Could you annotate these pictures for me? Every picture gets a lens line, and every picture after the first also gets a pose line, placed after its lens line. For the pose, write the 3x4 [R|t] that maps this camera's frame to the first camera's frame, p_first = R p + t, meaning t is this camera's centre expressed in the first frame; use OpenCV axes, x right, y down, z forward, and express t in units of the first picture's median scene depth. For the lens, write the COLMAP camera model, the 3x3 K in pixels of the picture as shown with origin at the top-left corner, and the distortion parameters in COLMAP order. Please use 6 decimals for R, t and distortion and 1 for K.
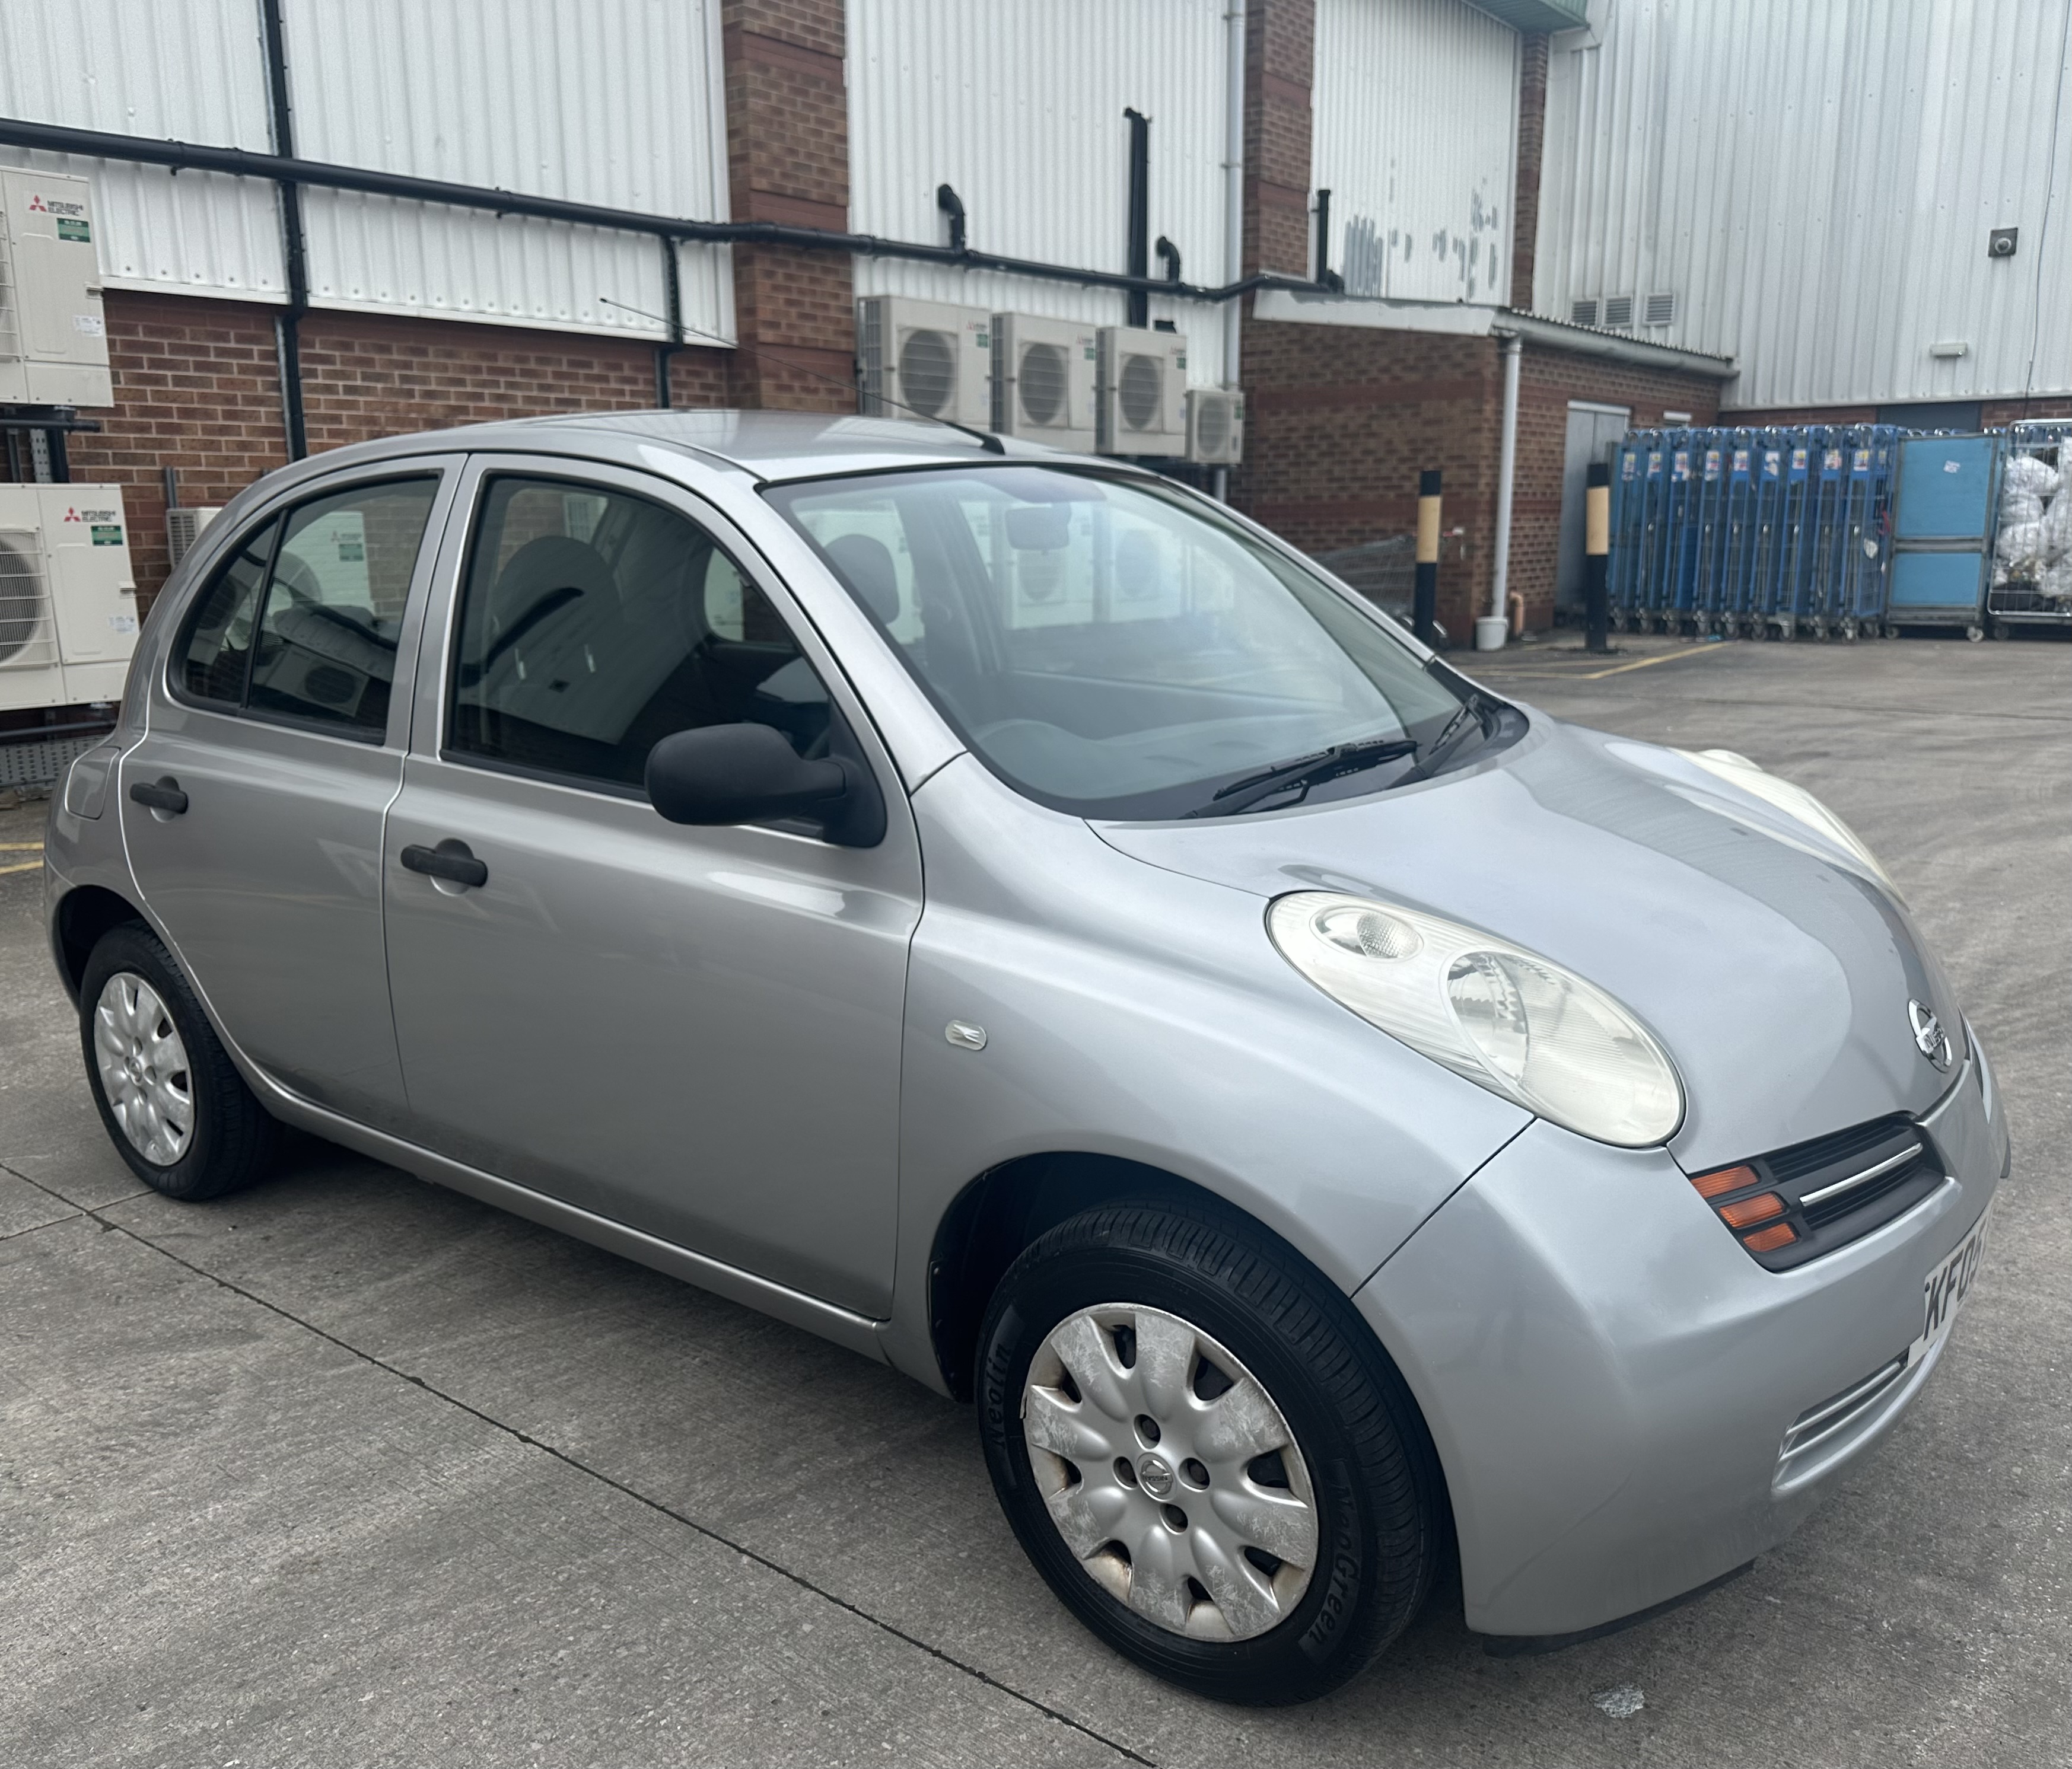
lens RADIAL K [[1577.3, 0, 1036.0], [0, 1577.3, 884.5], [0, 0, 1]] dist [0.030695, -0.065314]
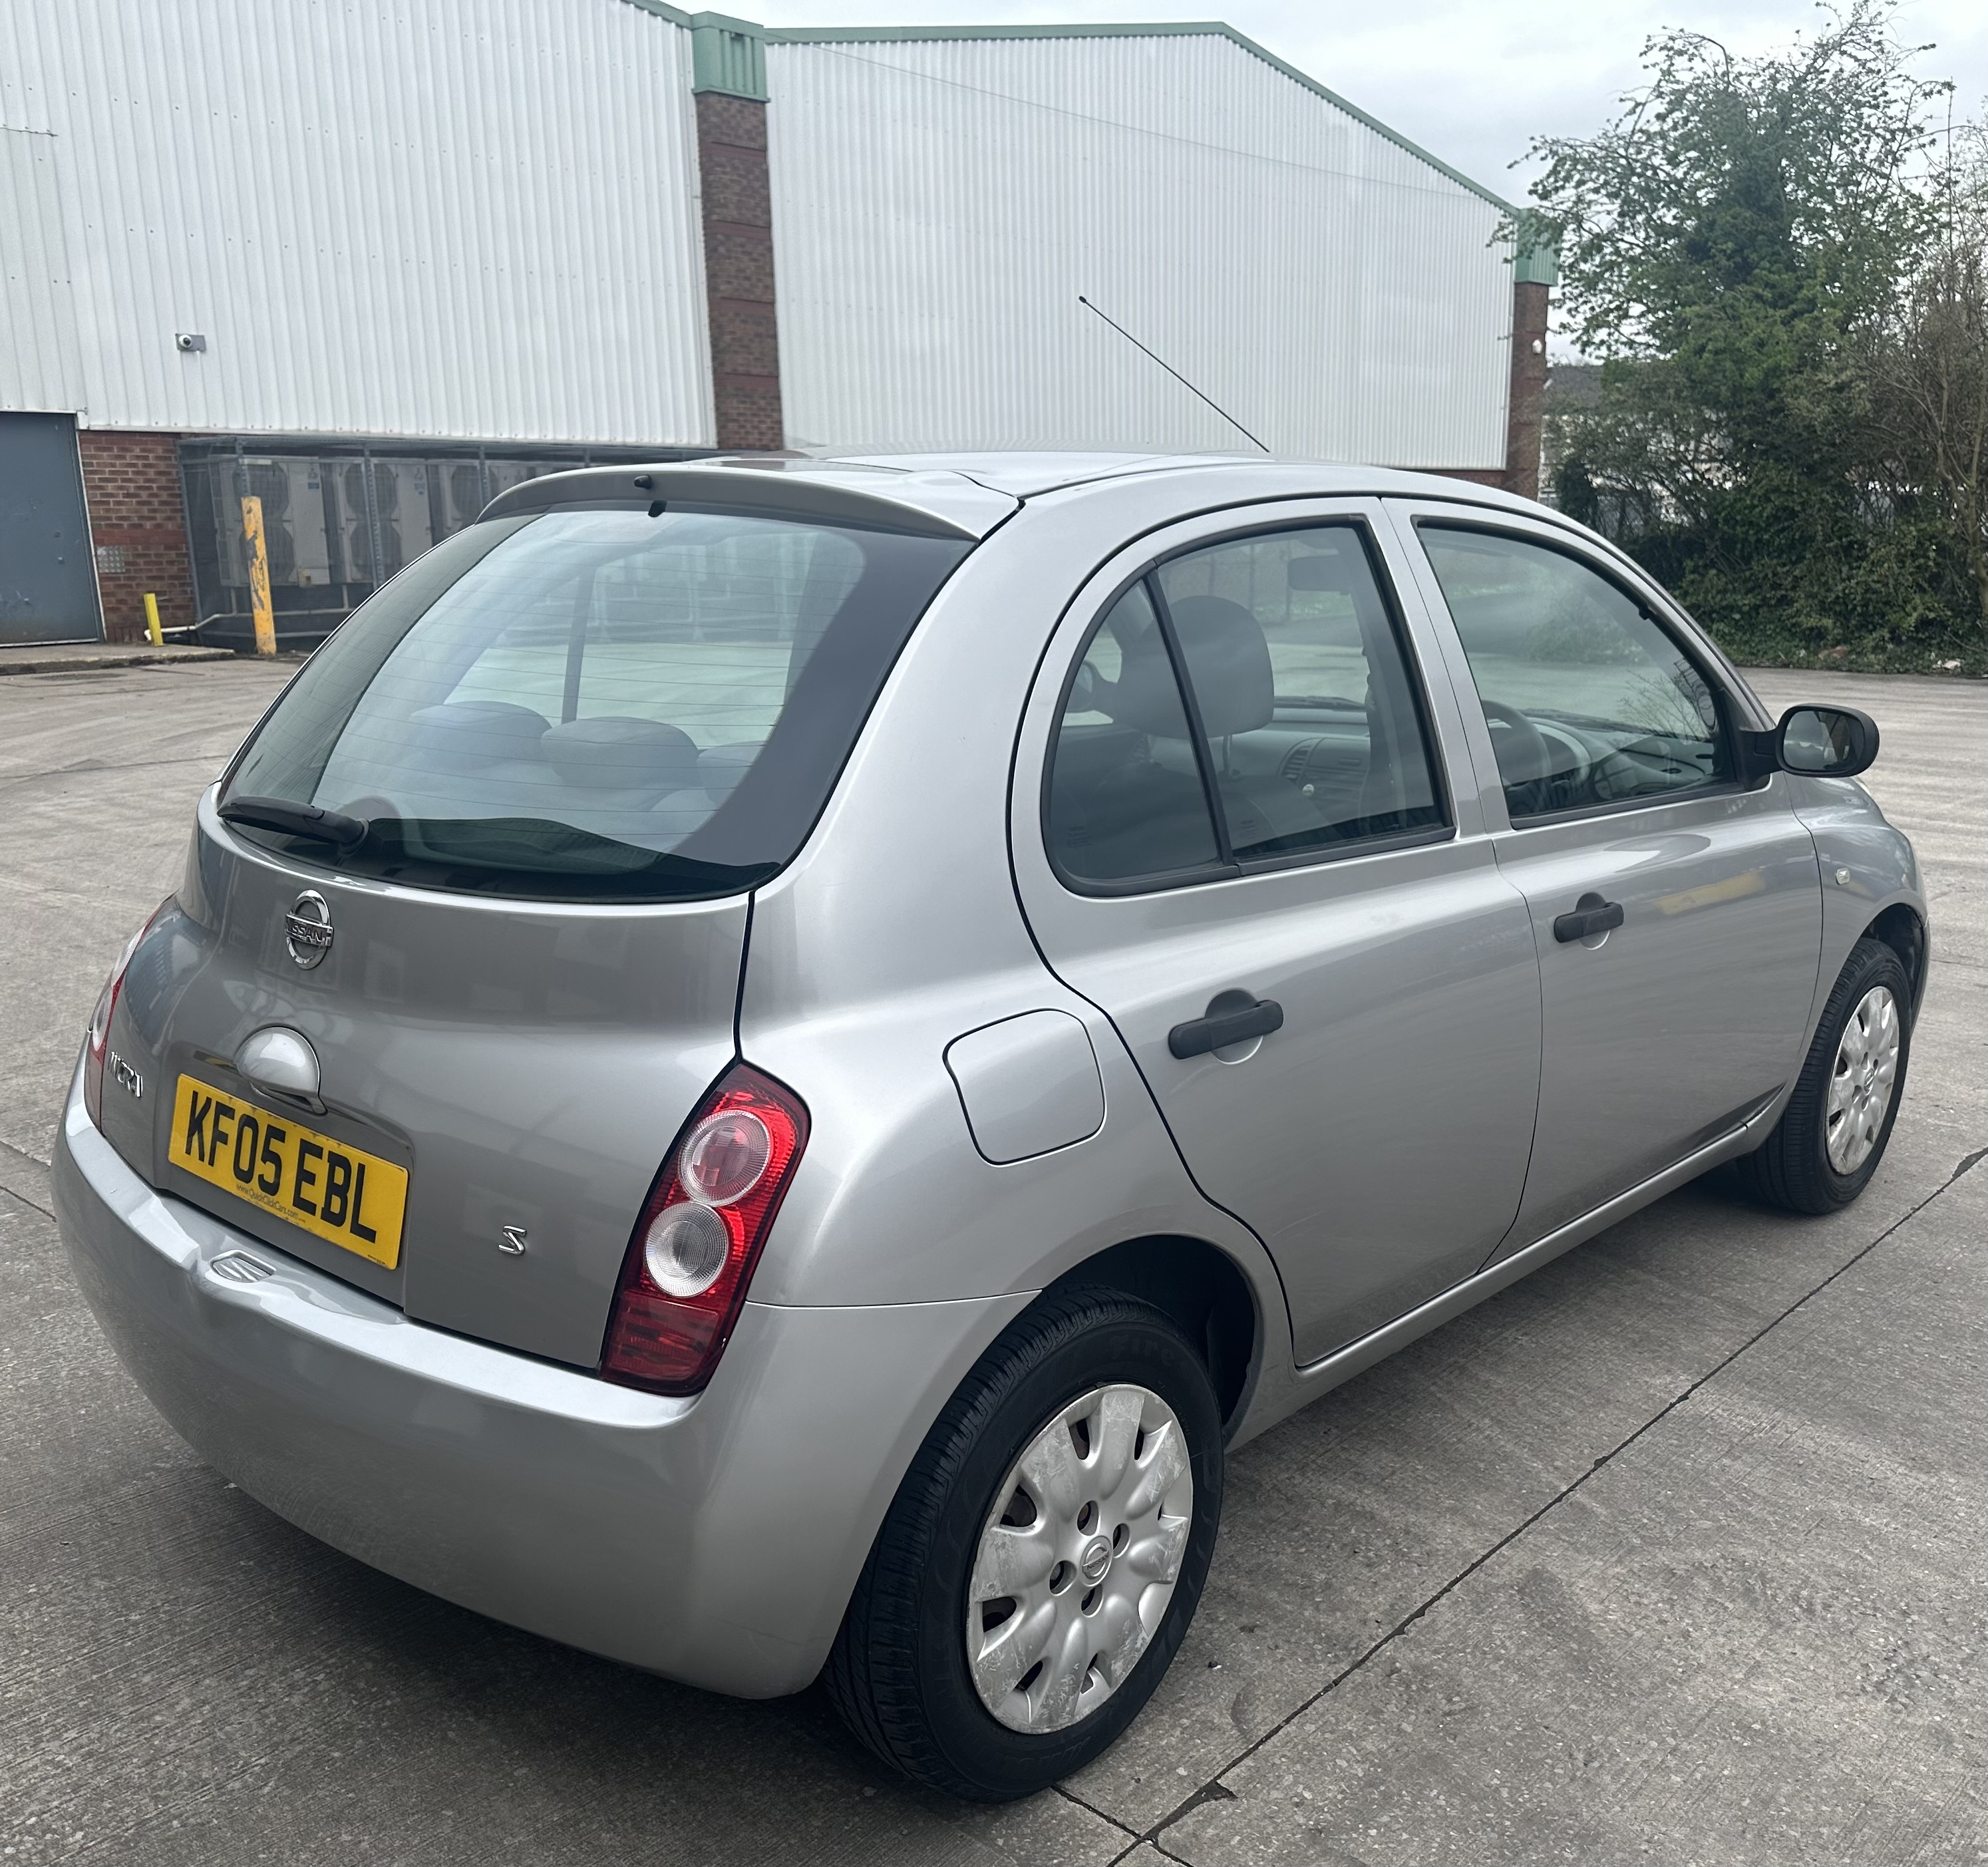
lens RADIAL K [[1804.8, 0, 997.9], [0, 1804.8, 972.9], [0, 0, 1]] dist [0.002114, -0.010351]
pose [[0.117823, -0.210610, 0.970444, -0.162964], [0.219412, 0.958619, 0.181404, -0.028696], [-0.968492, 0.191553, 0.159157, 0.127008]]
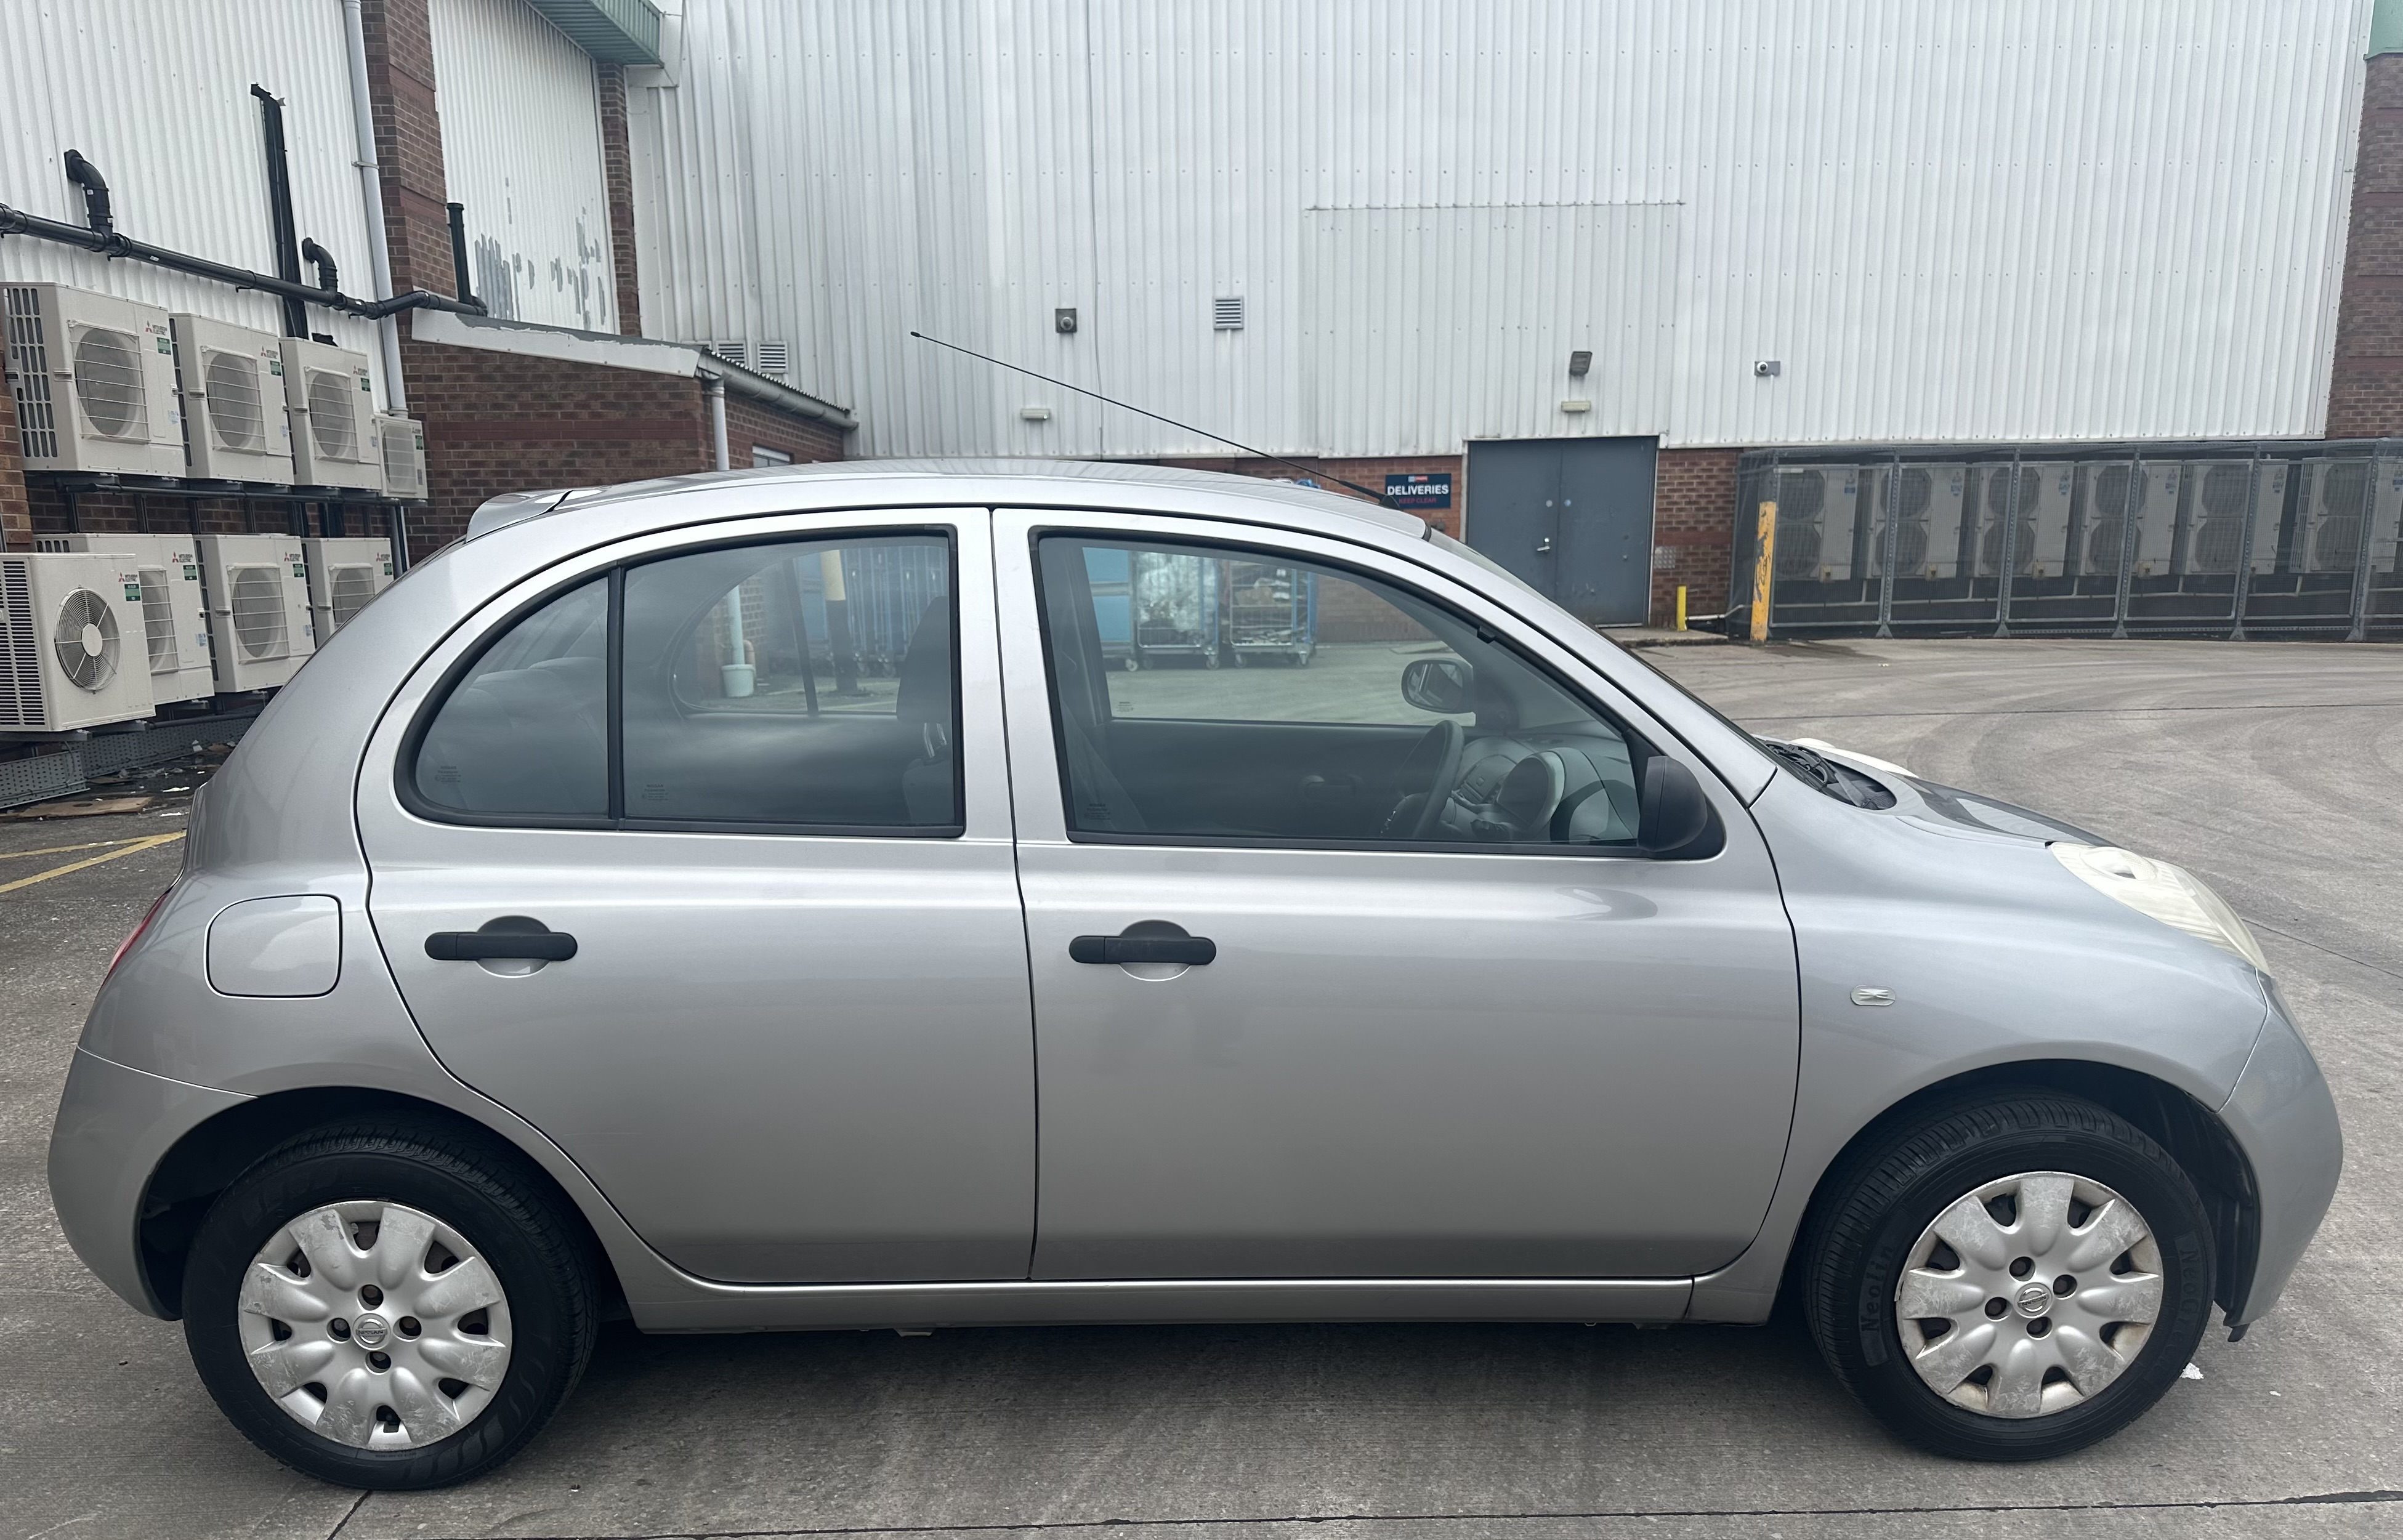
lens RADIAL K [[1652.3, 0, 1193.8], [0, 1652.3, 916.3], [0, 0, 1]] dist [-0.030294, -0.003884]
pose [[0.800220, -0.119155, 0.587750, -0.098455], [0.127799, 0.991433, 0.026996, -0.006041], [-0.585931, 0.053512, 0.808592, 0.021239]]
